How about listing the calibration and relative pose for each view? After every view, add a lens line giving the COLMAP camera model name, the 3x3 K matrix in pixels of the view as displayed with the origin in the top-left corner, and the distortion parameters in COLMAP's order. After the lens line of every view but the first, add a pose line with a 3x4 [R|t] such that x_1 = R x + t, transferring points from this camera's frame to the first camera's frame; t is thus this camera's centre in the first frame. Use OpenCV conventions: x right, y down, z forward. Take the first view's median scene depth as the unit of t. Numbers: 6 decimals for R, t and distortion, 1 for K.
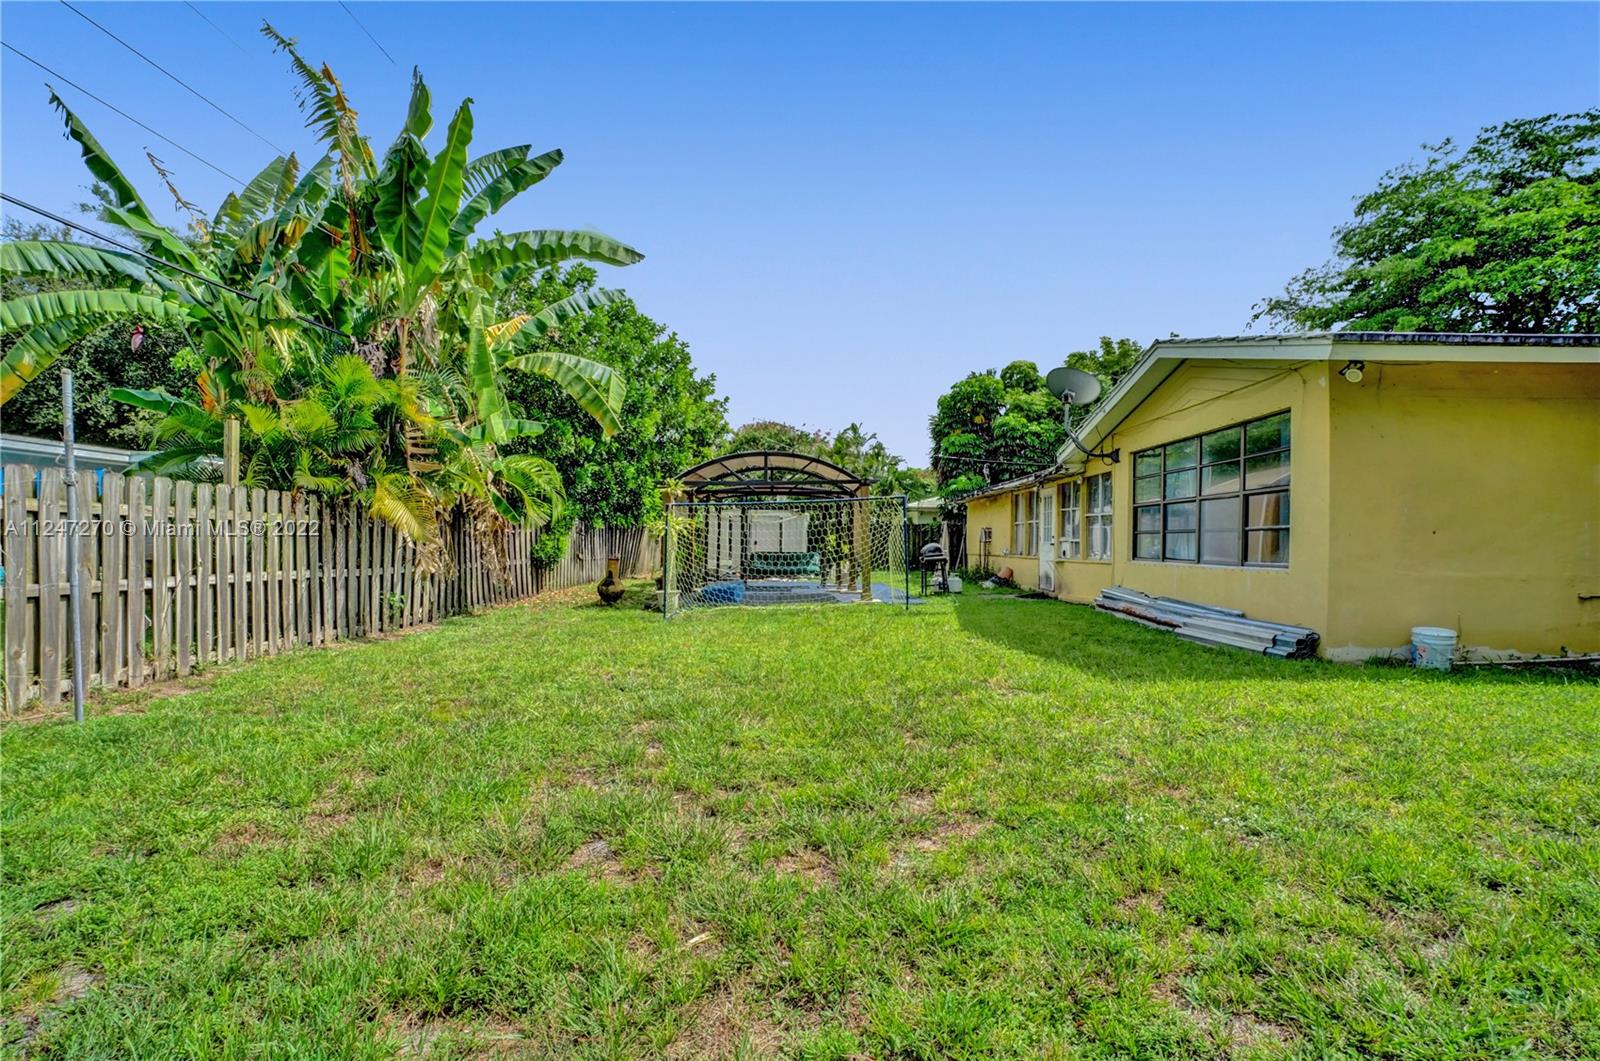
lens RADIAL K [[764.1, 0, 831.5], [0, 764.1, 534.9], [0, 0, 1]] dist [-0.002375, -0.000424]
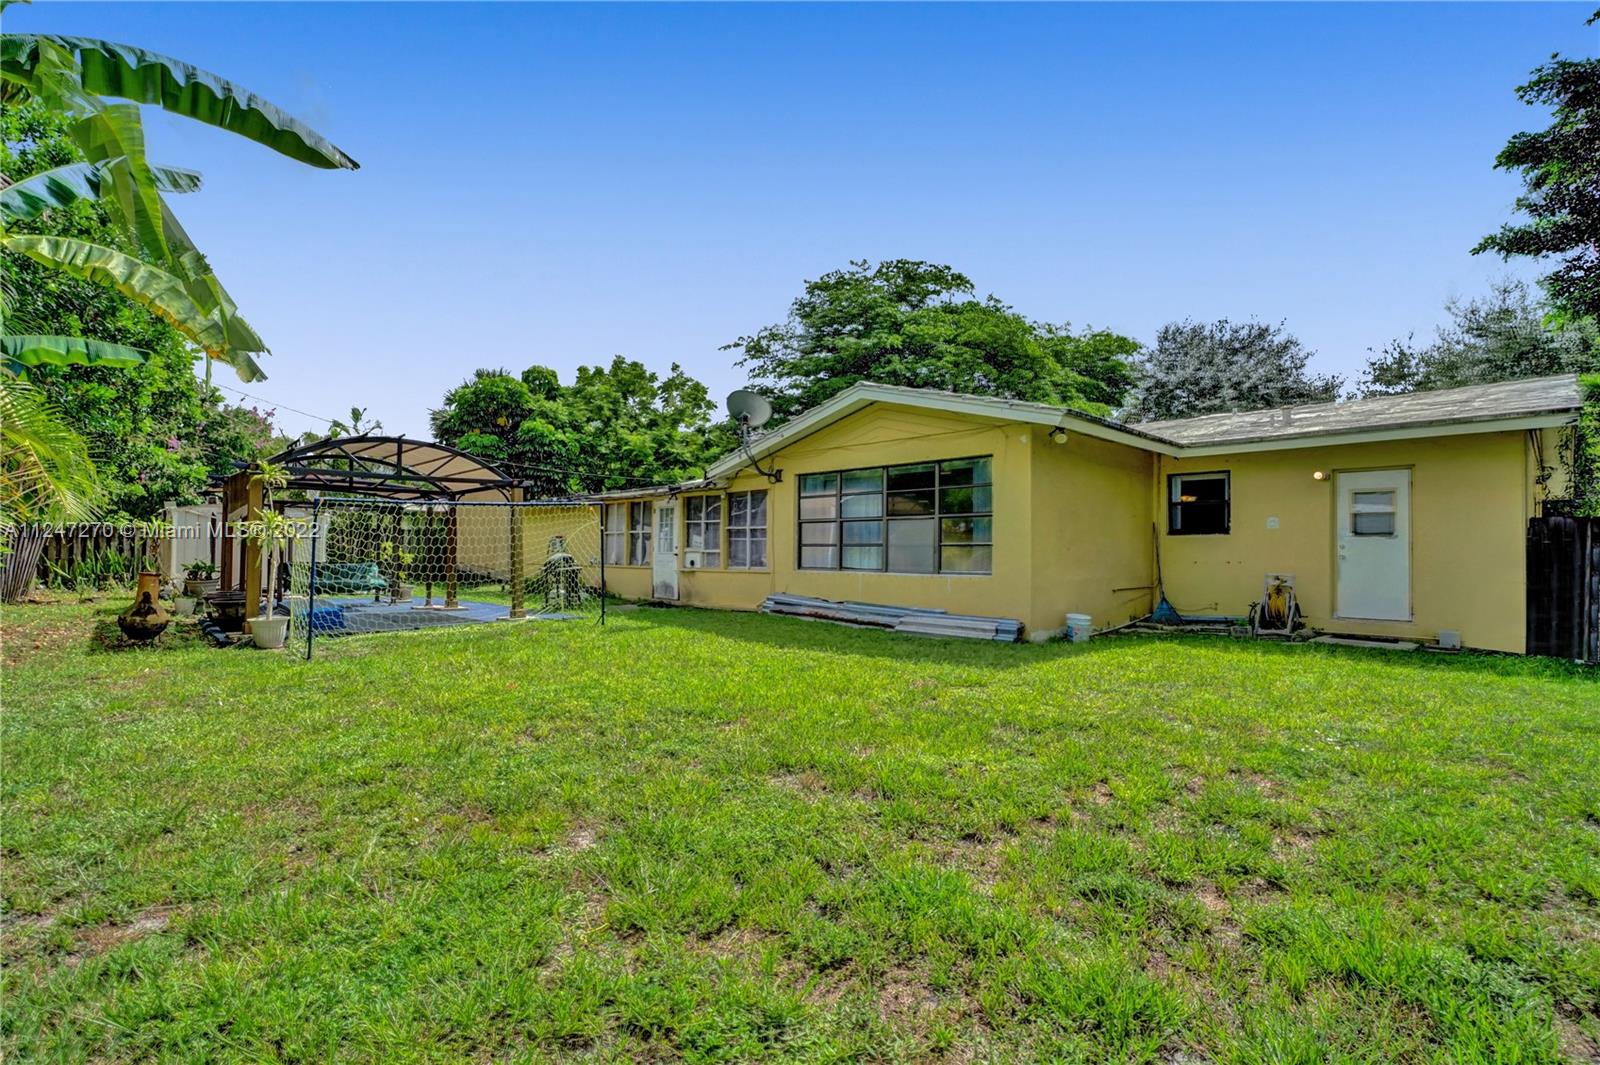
lens RADIAL K [[744.9, 0, 799.4], [0, 744.9, 536.5], [0, 0, 1]] dist [-0.083731, 0.037331]
pose [[0.749649, 0.015942, 0.661643, -0.333902], [-0.011398, 0.999873, -0.011177, -0.003558], [-0.661737, 0.000837, 0.749736, 0.171901]]
